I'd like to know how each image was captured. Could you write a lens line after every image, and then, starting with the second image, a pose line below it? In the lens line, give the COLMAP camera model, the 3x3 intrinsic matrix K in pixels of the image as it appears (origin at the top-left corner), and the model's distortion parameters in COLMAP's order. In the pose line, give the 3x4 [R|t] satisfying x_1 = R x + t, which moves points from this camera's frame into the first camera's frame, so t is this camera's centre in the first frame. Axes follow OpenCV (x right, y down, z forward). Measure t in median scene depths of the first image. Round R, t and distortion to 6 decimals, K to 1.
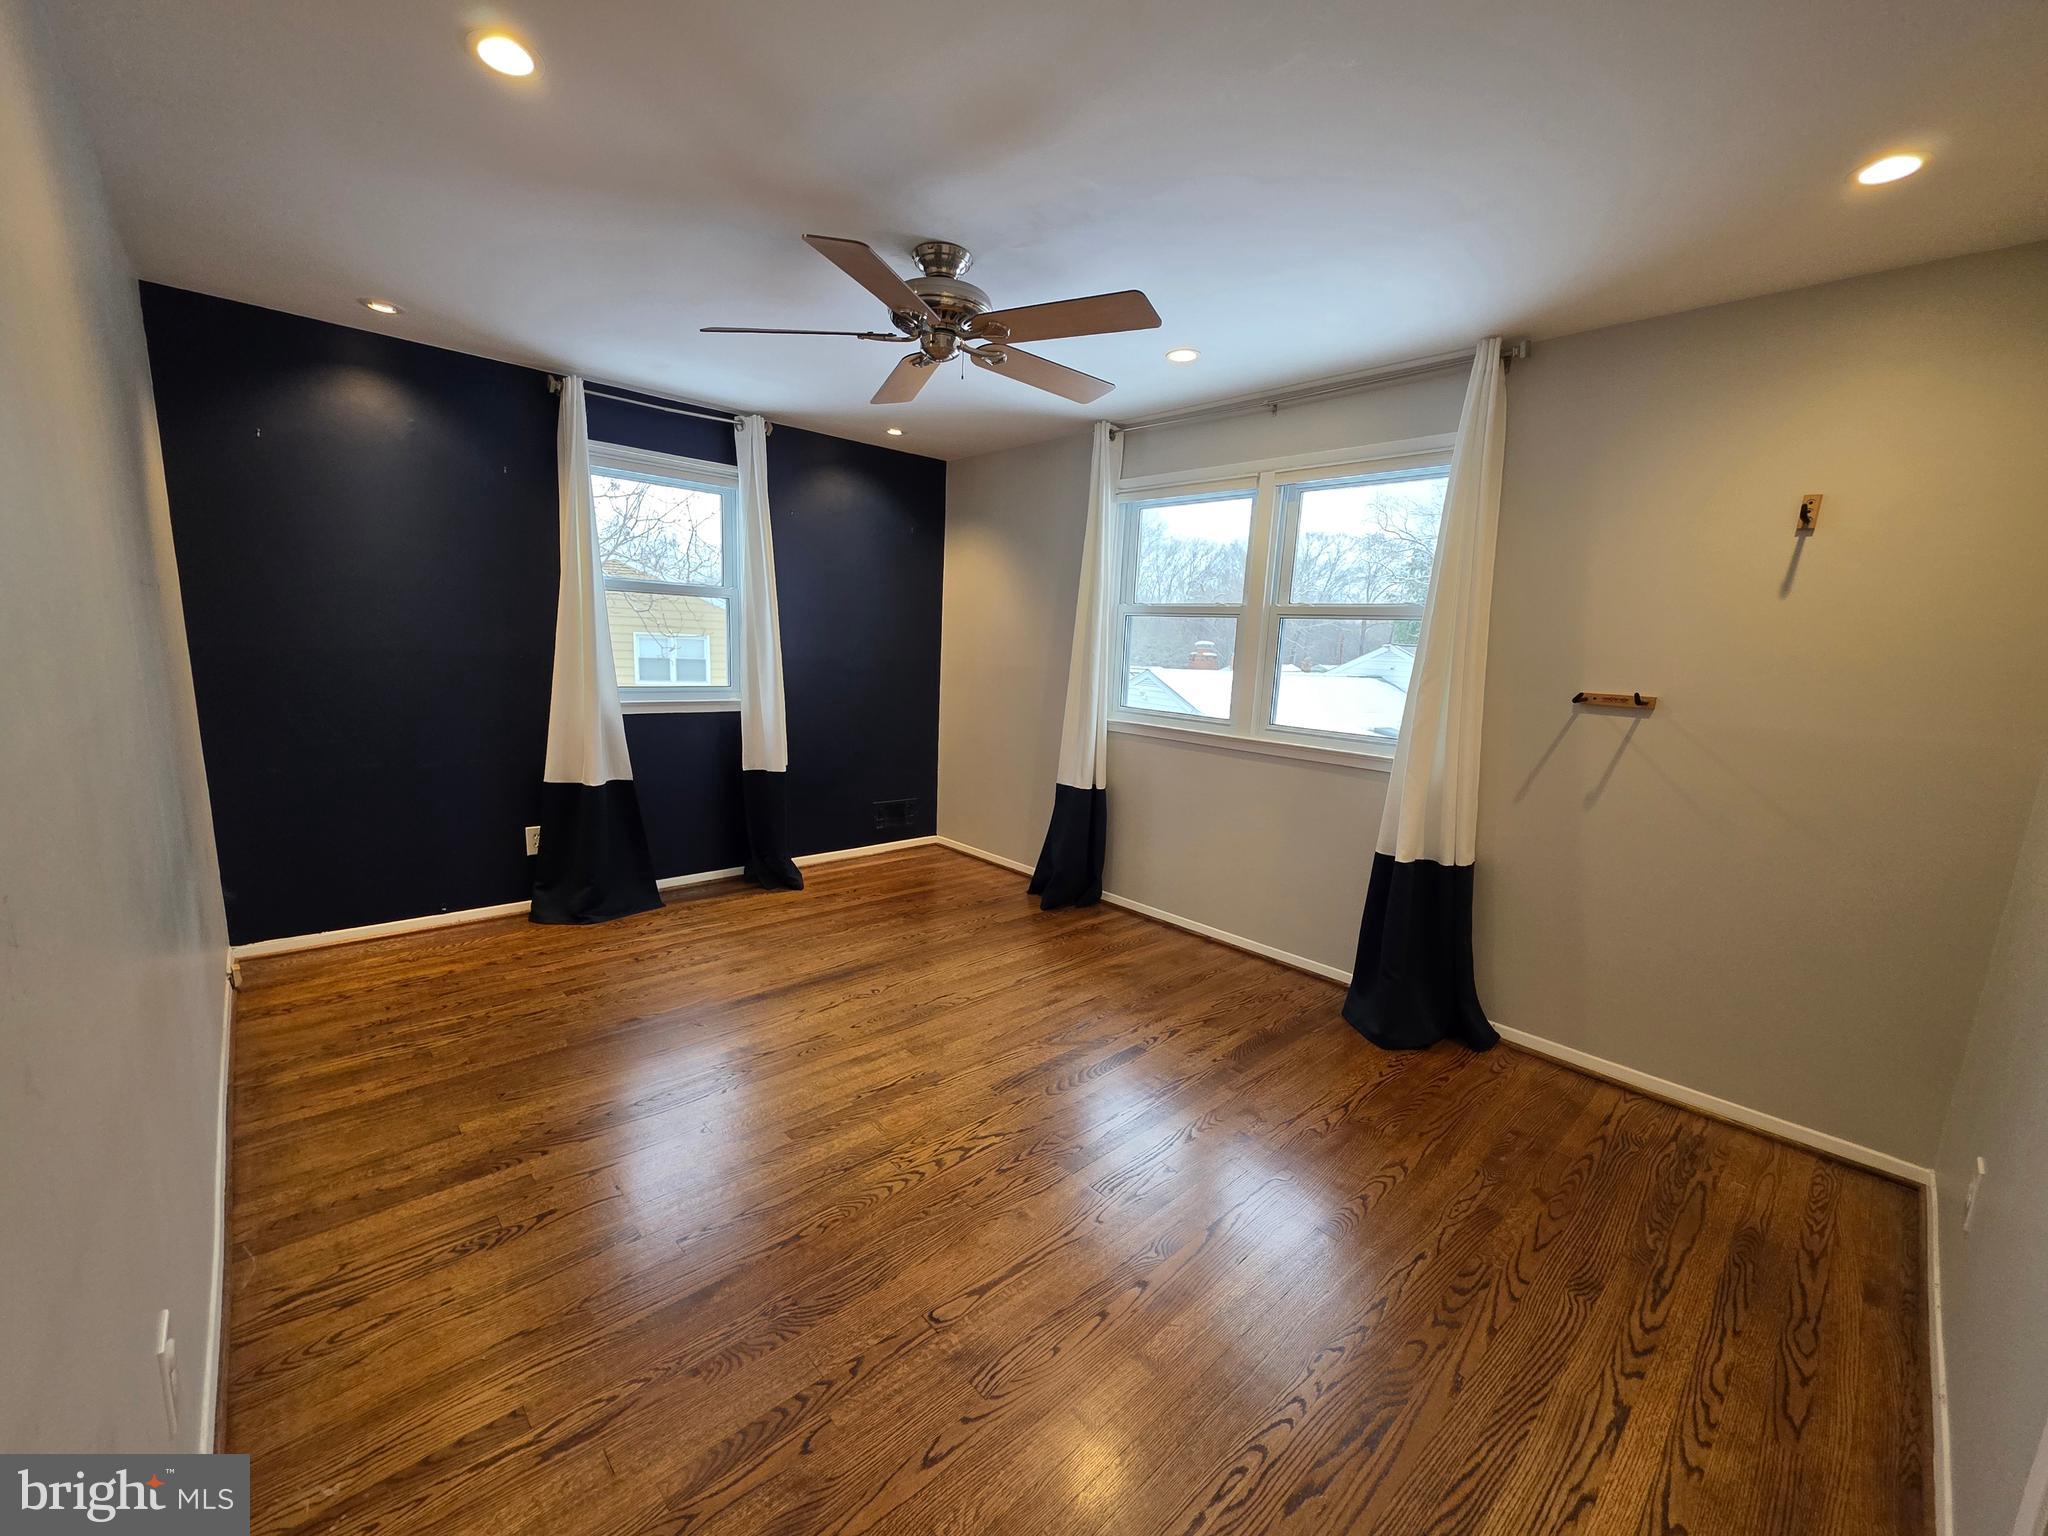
lens RADIAL K [[823.8, 0, 1012.3], [0, 823.8, 785.6], [0, 0, 1]] dist [0.000297, 0.000857]
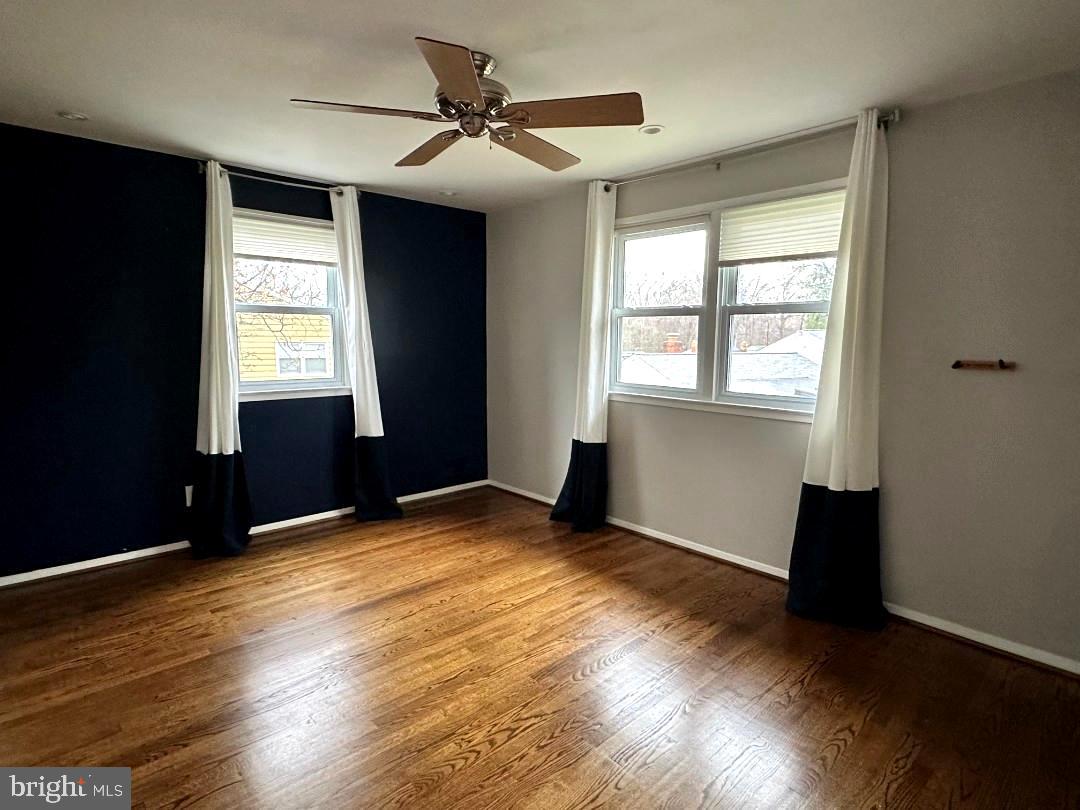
lens RADIAL K [[574.0, 0, 542.2], [0, 574.0, 408.3], [0, 0, 1]] dist [0.000340, -0.000306]
pose [[0.999339, -0.036348, -0.000488, 0.007870], [0.036276, 0.998046, -0.050879, -0.011835], [0.002337, 0.050827, 0.998705, 0.063350]]
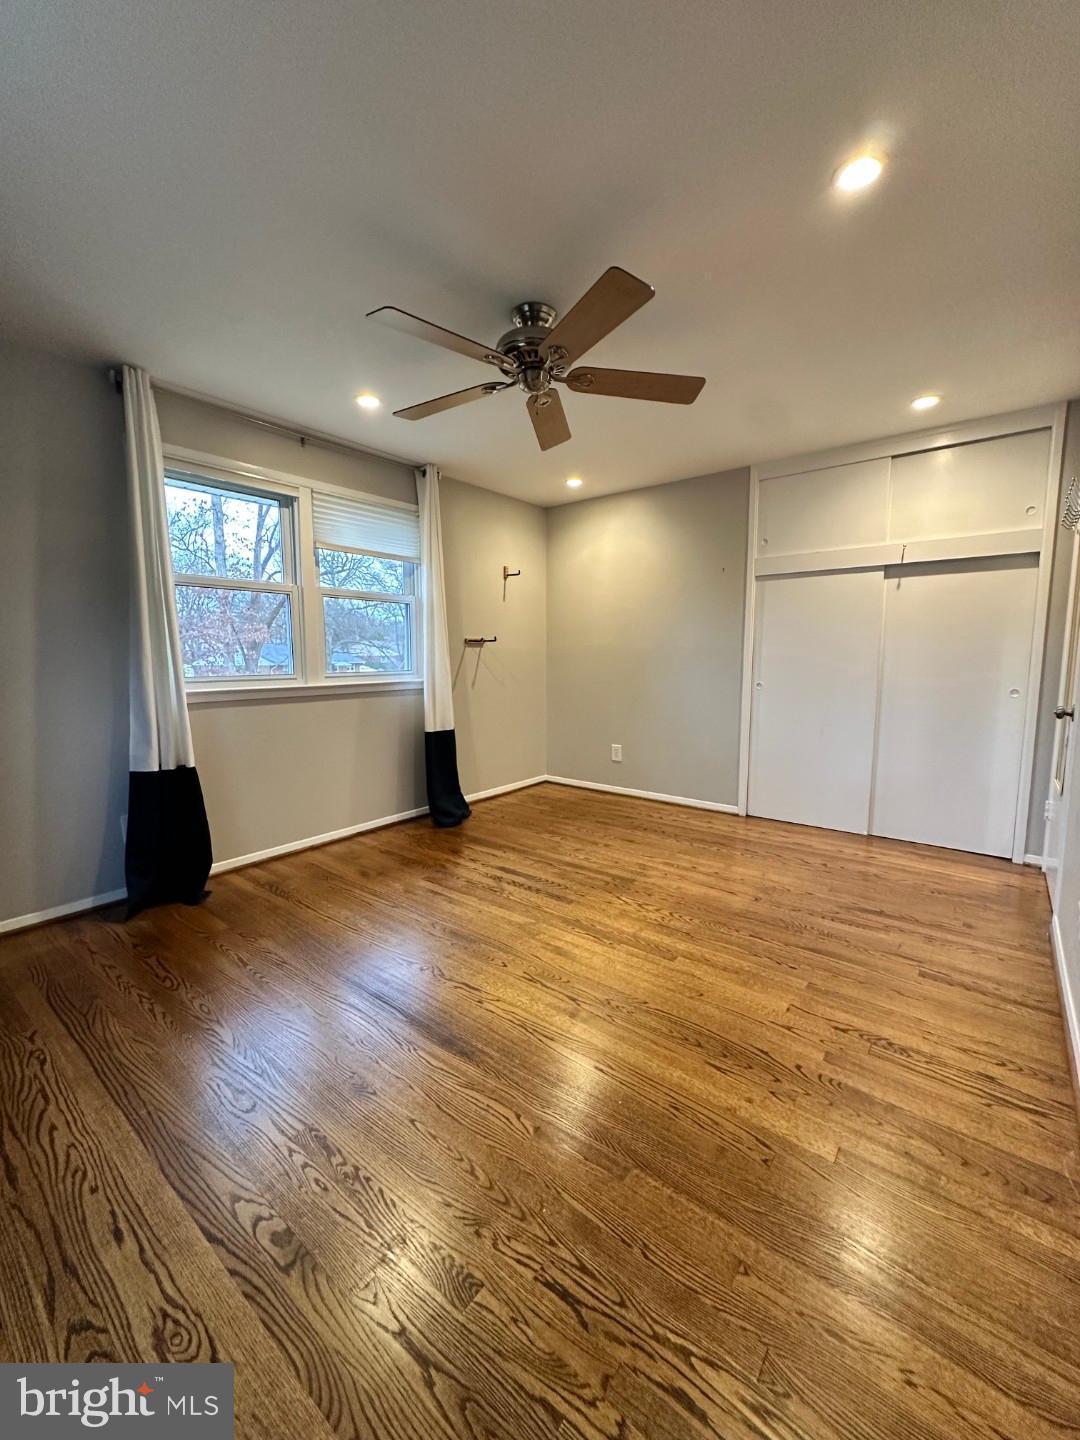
lens RADIAL K [[579.2, 0, 534.5], [0, 579.2, 716.1], [0, 0, 1]] dist [0.000297, 0.000857]
pose [[-0.155249, -0.149768, 0.976457, -0.960604], [0.172274, 0.969190, 0.176044, -0.157553], [-0.972738, 0.195549, -0.124664, 1.085418]]
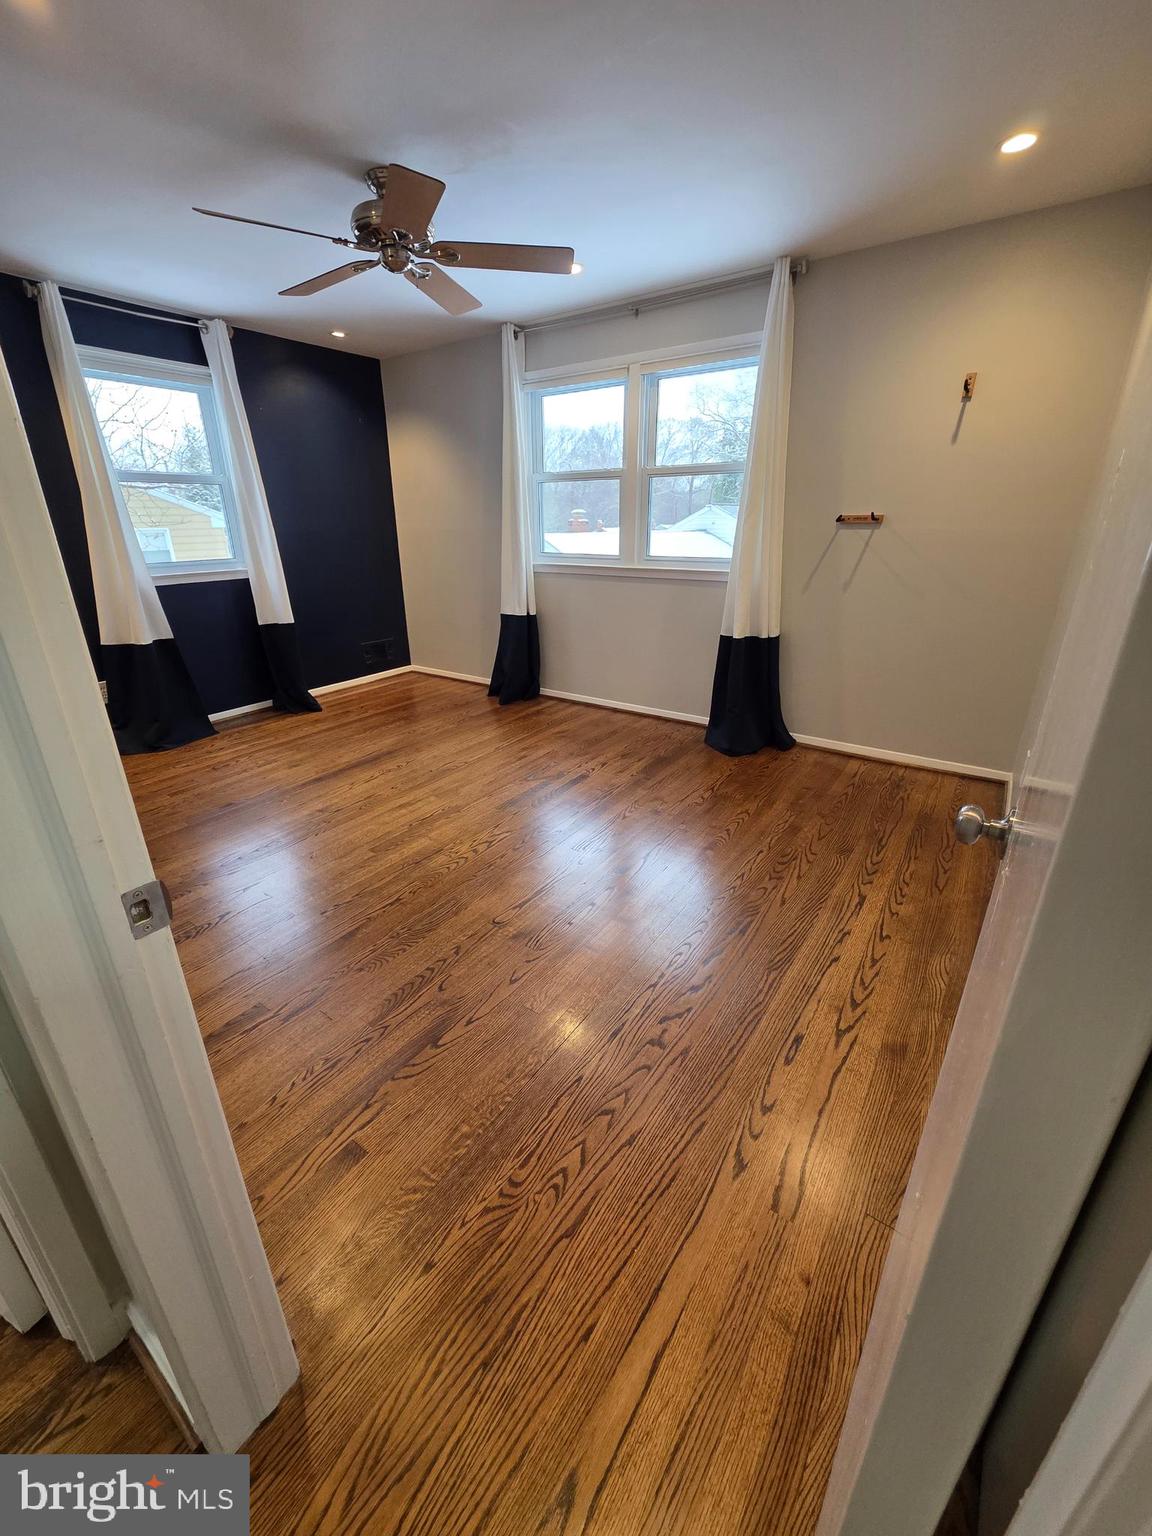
lens RADIAL K [[617.5, 0, 564.1], [0, 617.5, 754.5], [0, 0, 1]] dist [0.000469, -0.000293]
pose [[0.976564, -0.126804, 0.173906, -0.085885], [0.090858, 0.975371, 0.200986, 0.047055], [-0.195109, -0.180475, 0.964034, -0.111597]]
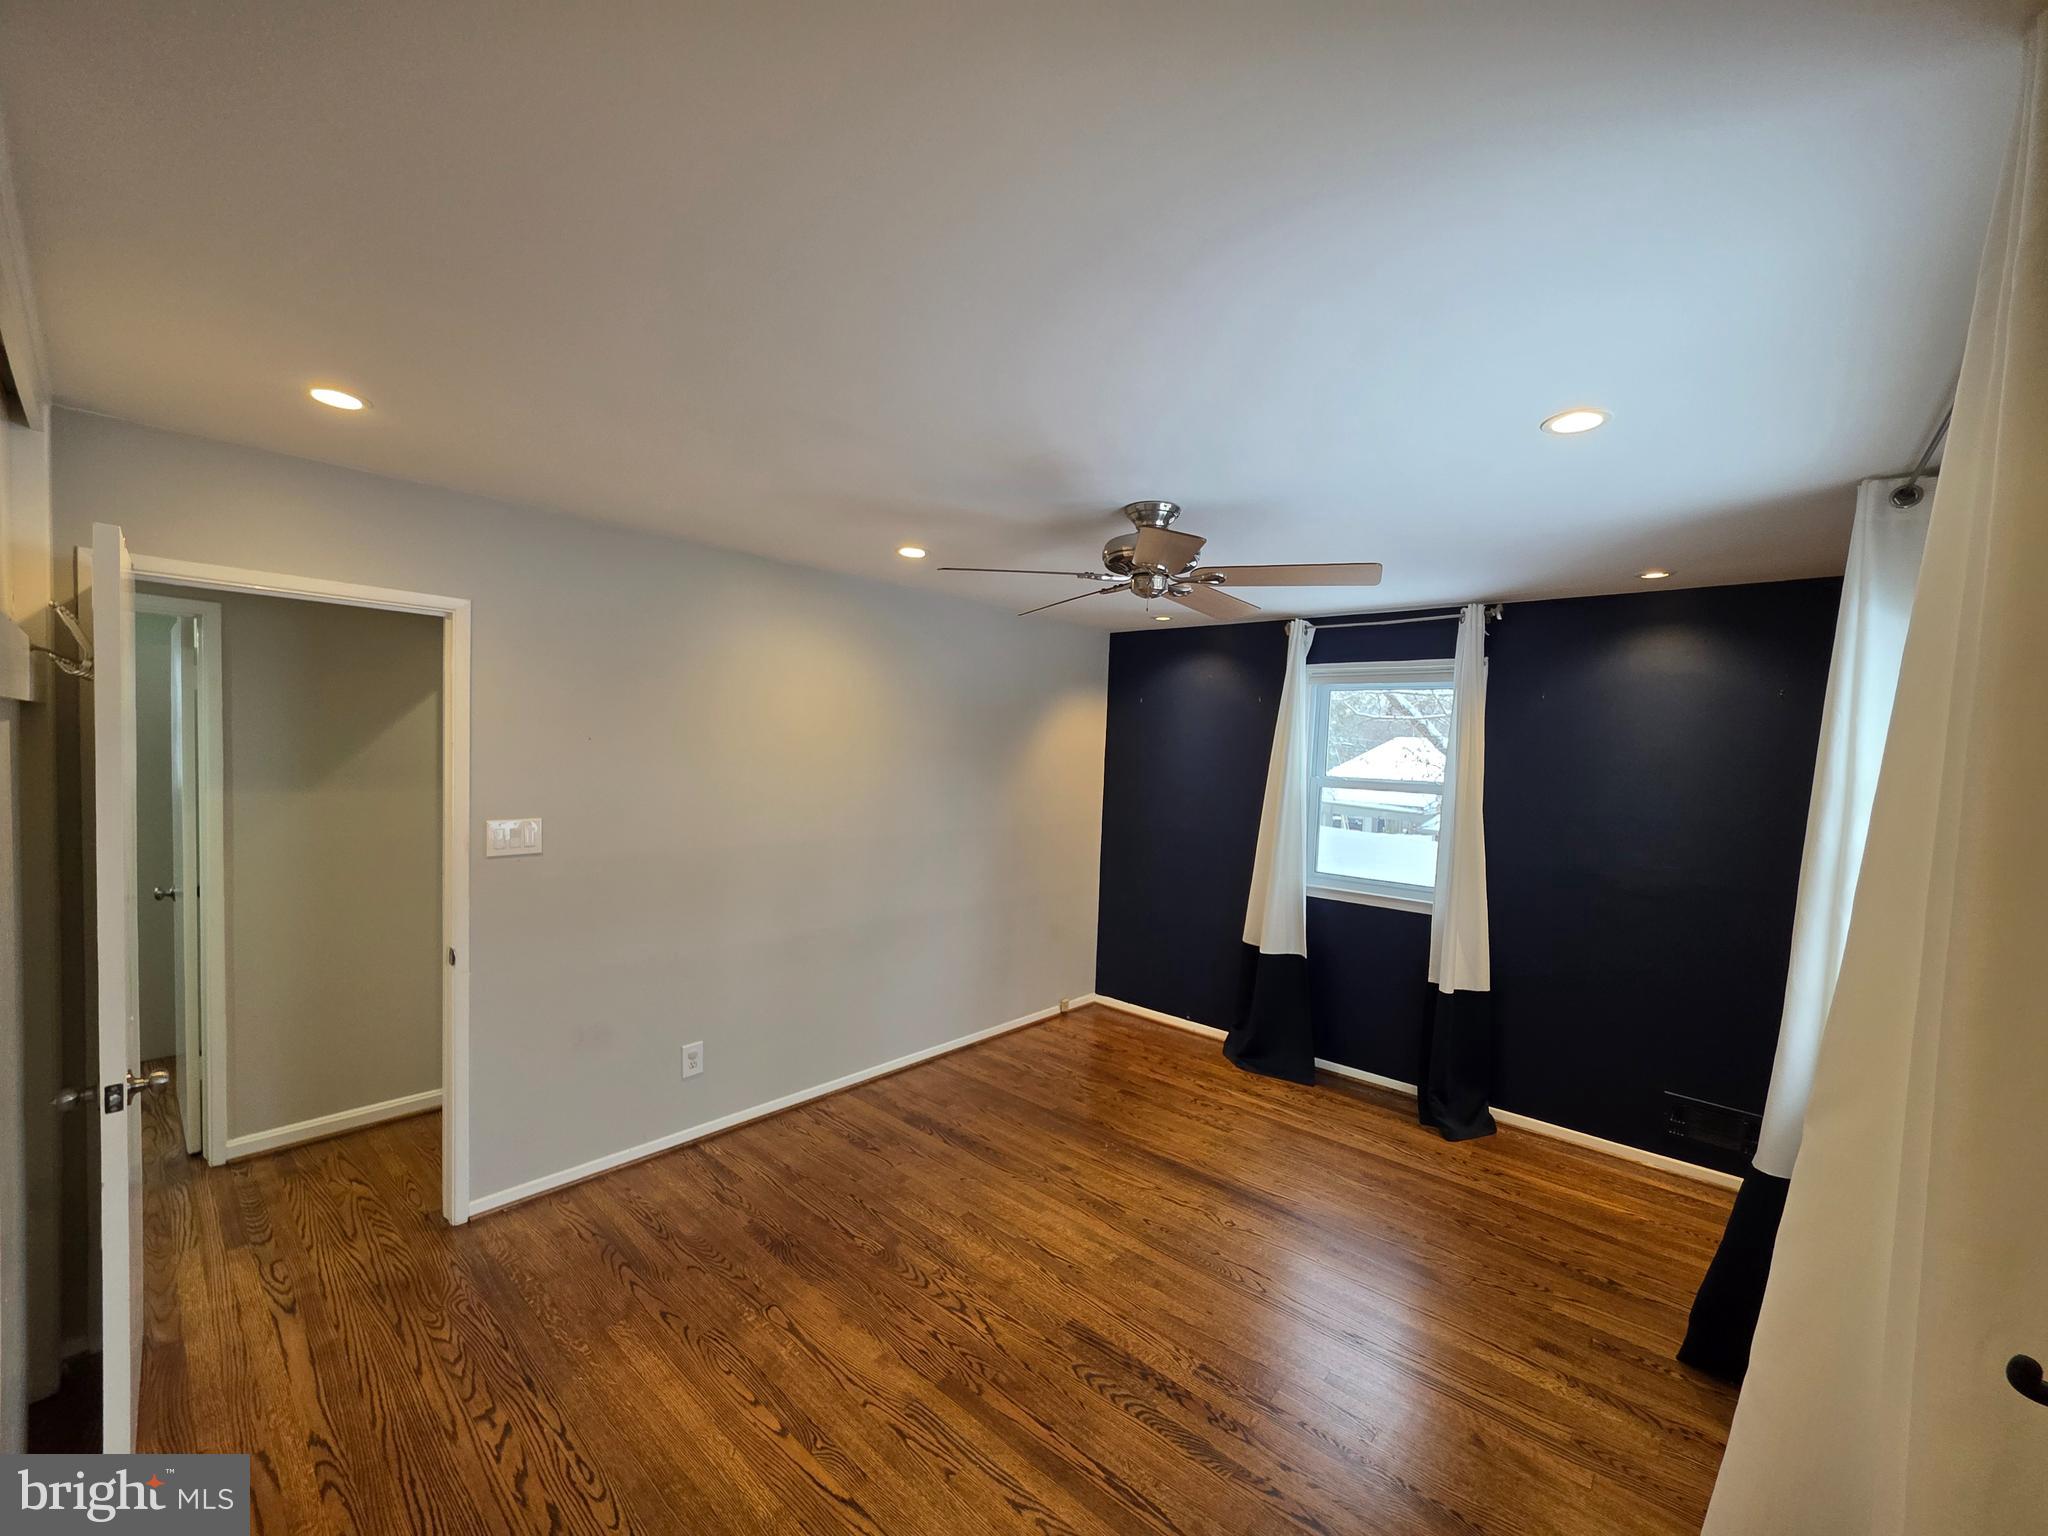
lens RADIAL K [[819.6, 0, 998.9], [0, 819.6, 784.1], [0, 0, 1]] dist [-0.000838, 0.000368]
pose [[0.089178, 0.005858, -0.995998, 0.861849], [-0.209810, 0.977655, -0.013036, -0.195961], [0.973667, 0.210133, 0.088415, 0.680360]]
